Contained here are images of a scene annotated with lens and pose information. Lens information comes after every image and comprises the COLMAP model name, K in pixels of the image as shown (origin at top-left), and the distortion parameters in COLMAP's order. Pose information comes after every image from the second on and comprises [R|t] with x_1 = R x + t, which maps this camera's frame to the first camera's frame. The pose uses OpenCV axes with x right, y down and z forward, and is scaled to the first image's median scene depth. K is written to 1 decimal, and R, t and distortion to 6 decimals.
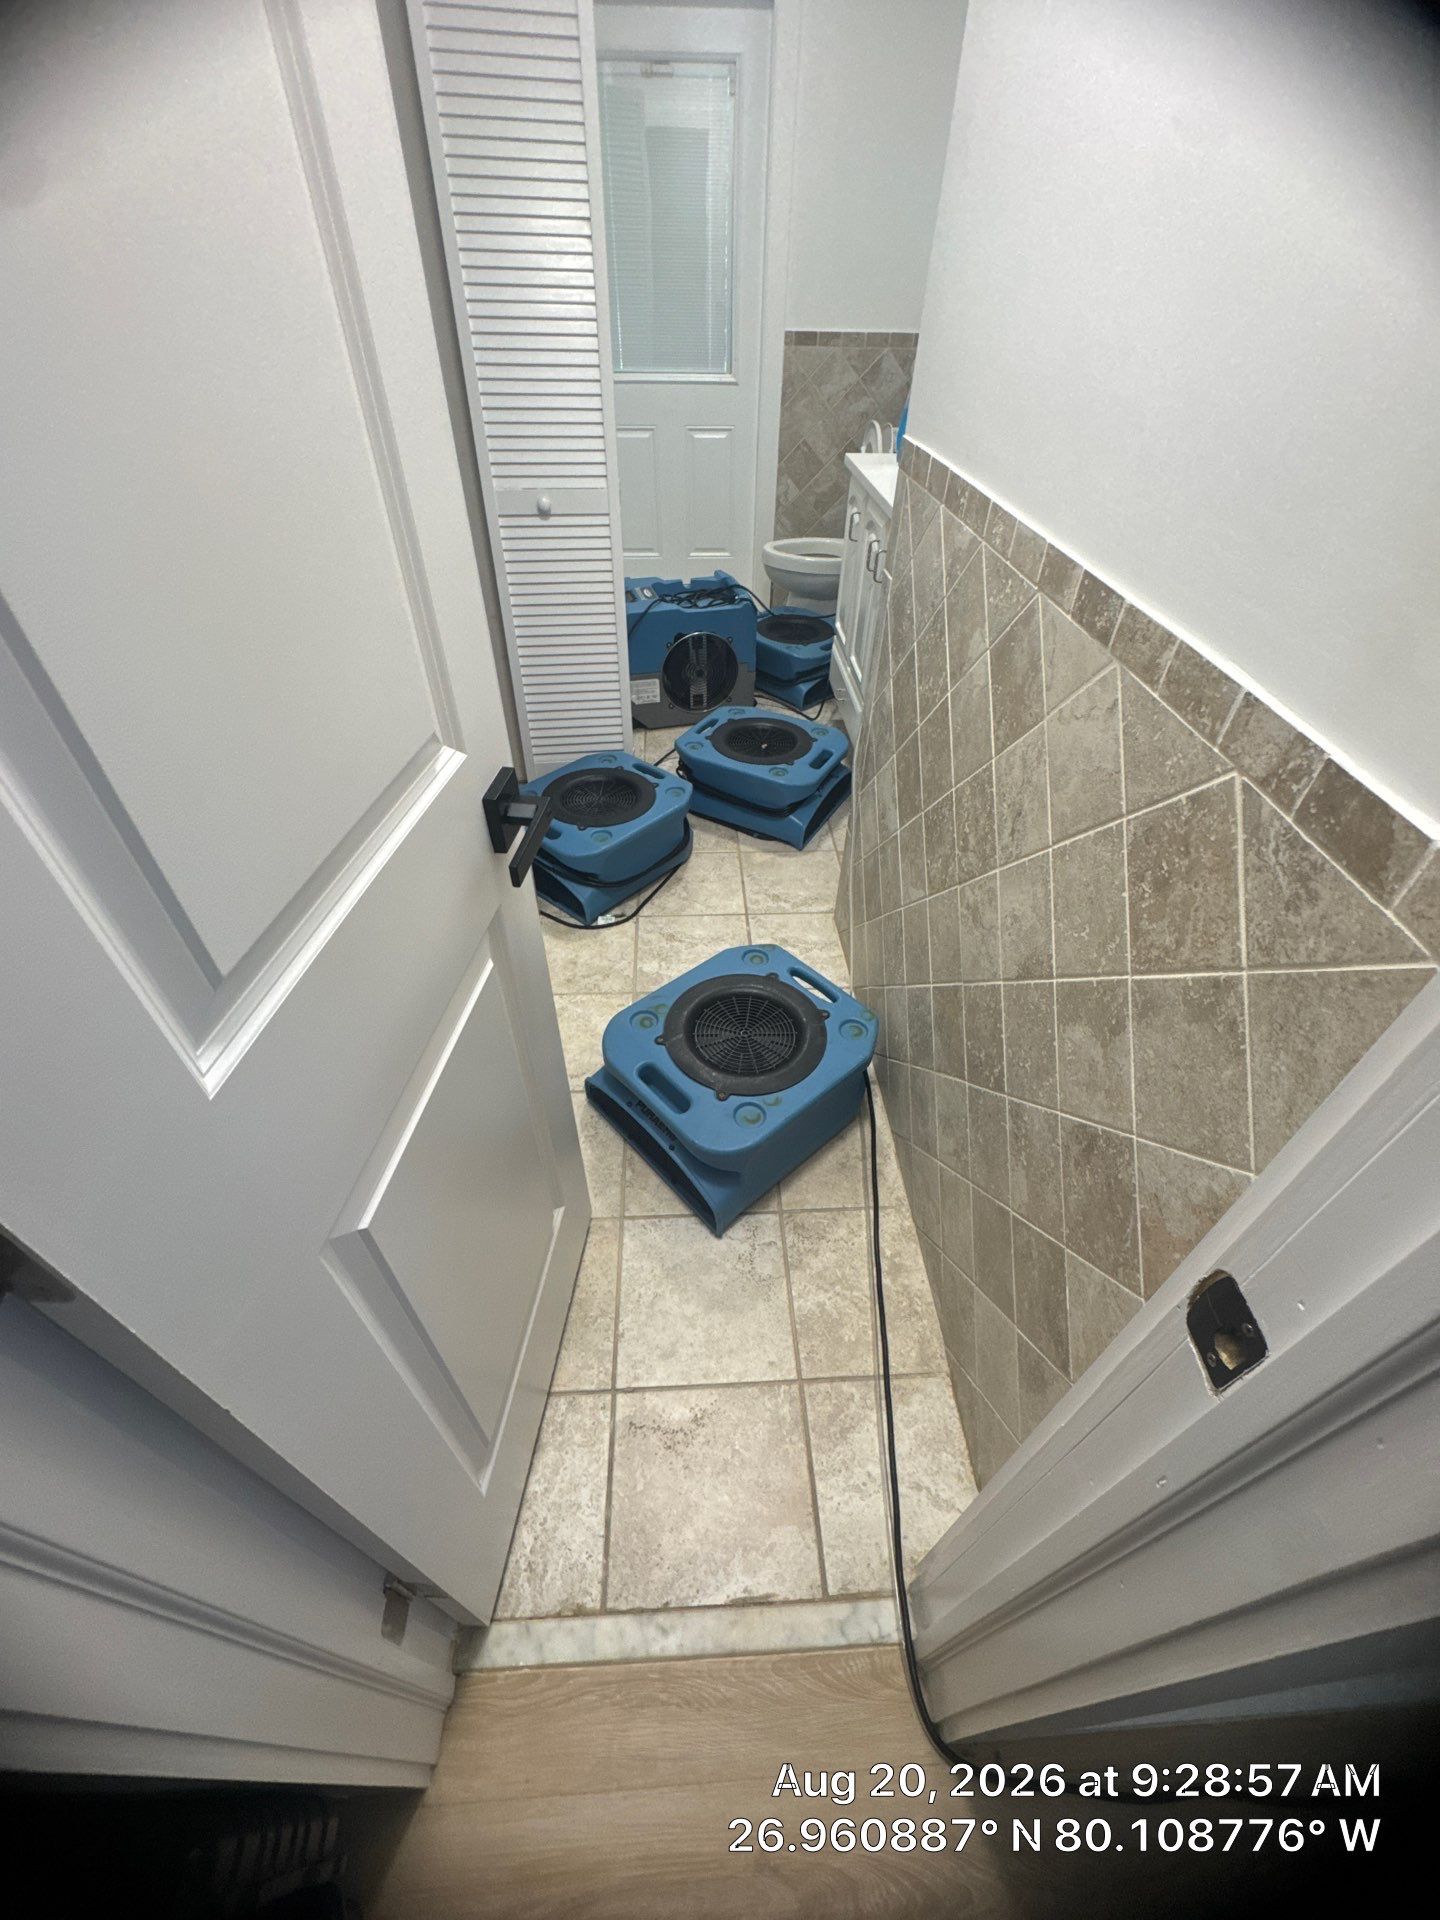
lens RADIAL K [[766.8, 0, 720.4], [0, 766.8, 962.2], [0, 0, 1]] dist [-0.014786, 0.012808]
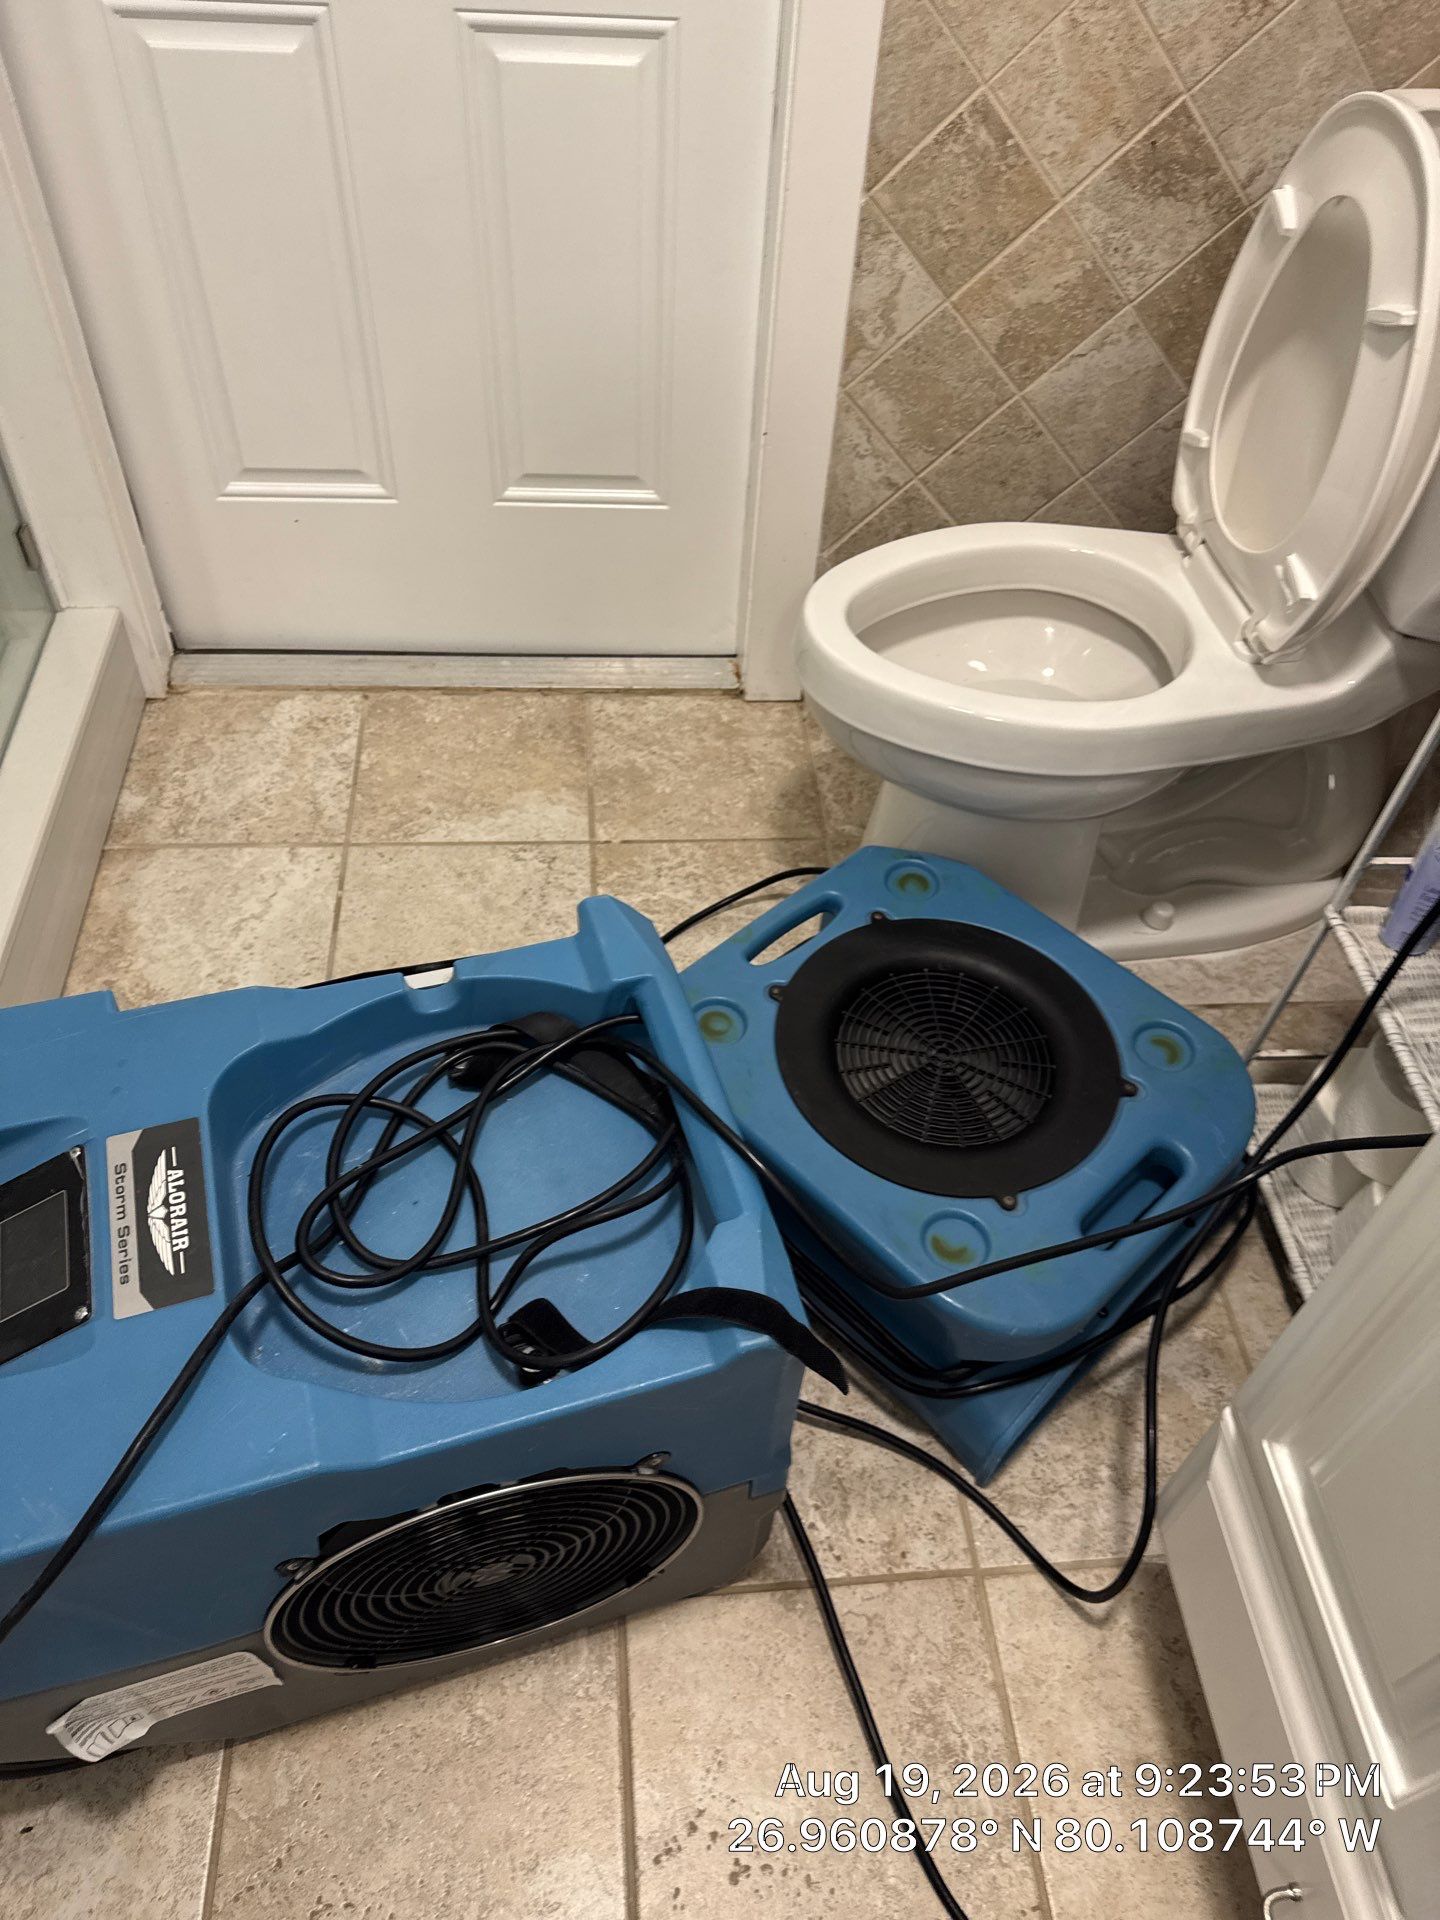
lens RADIAL K [[1379.8, 0, 728.6], [0, 1379.8, 960.6], [0, 0, 1]] dist [0.001867, -0.000303]
pose [[0.998131, -0.001836, 0.061084, 0.023932], [-0.003759, 0.995810, 0.091367, -1.328252], [-0.060996, -0.091426, 0.993942, 1.629560]]
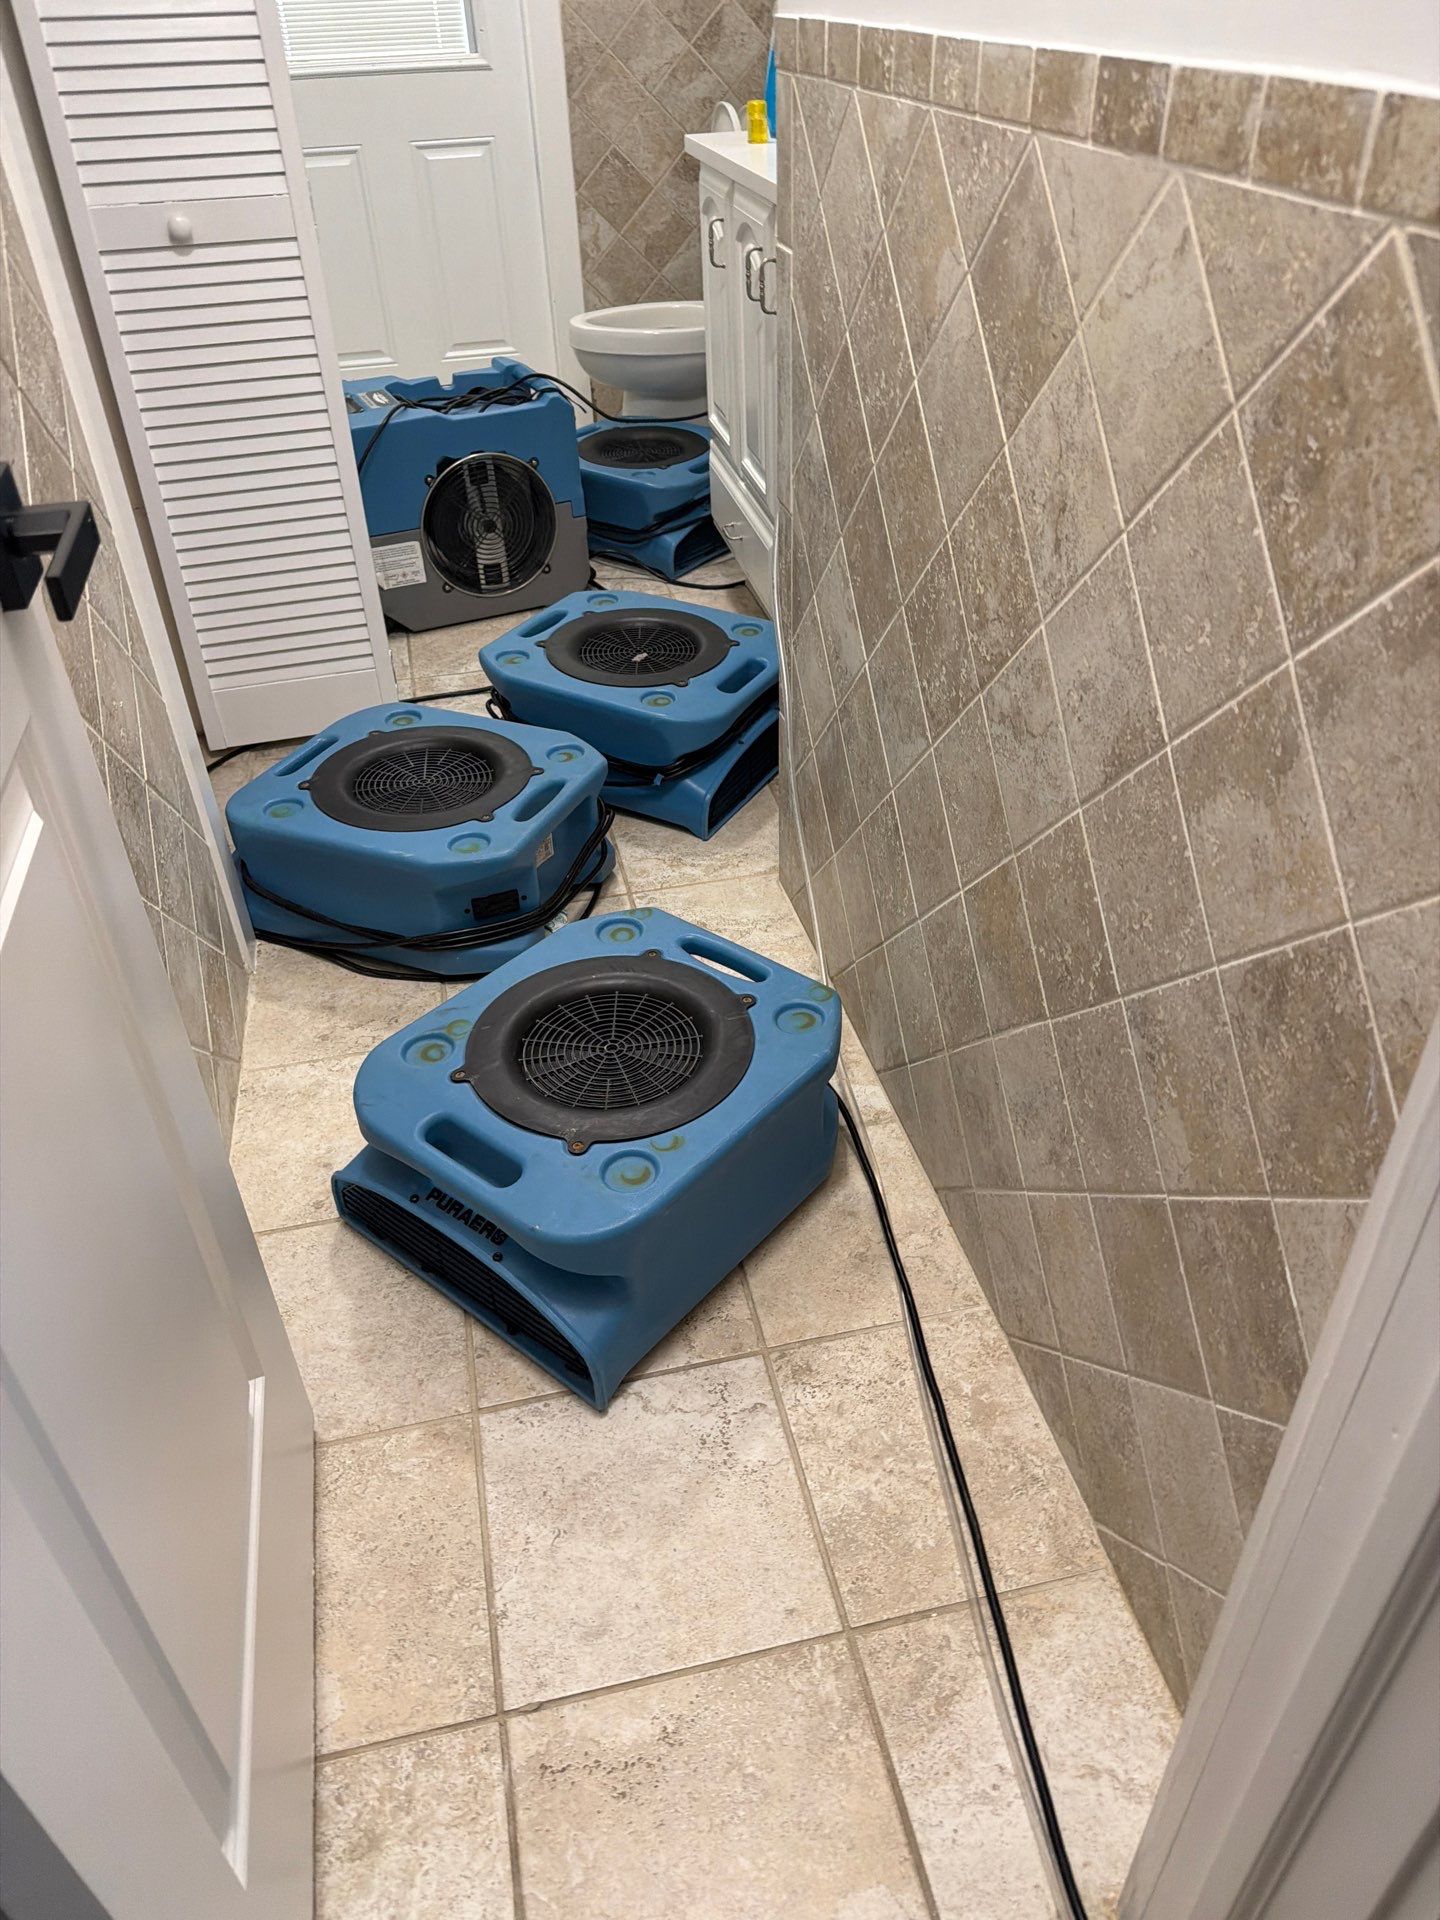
lens RADIAL K [[1351.0, 0, 716.1], [0, 1351.0, 969.5], [0, 0, 1]] dist [0.023298, -0.030001]
pose [[0.985435, -0.134300, 0.104317, -0.024041], [0.143982, 0.985331, -0.091603, 0.168925], [-0.090484, 0.105288, 0.990317, 0.018792]]
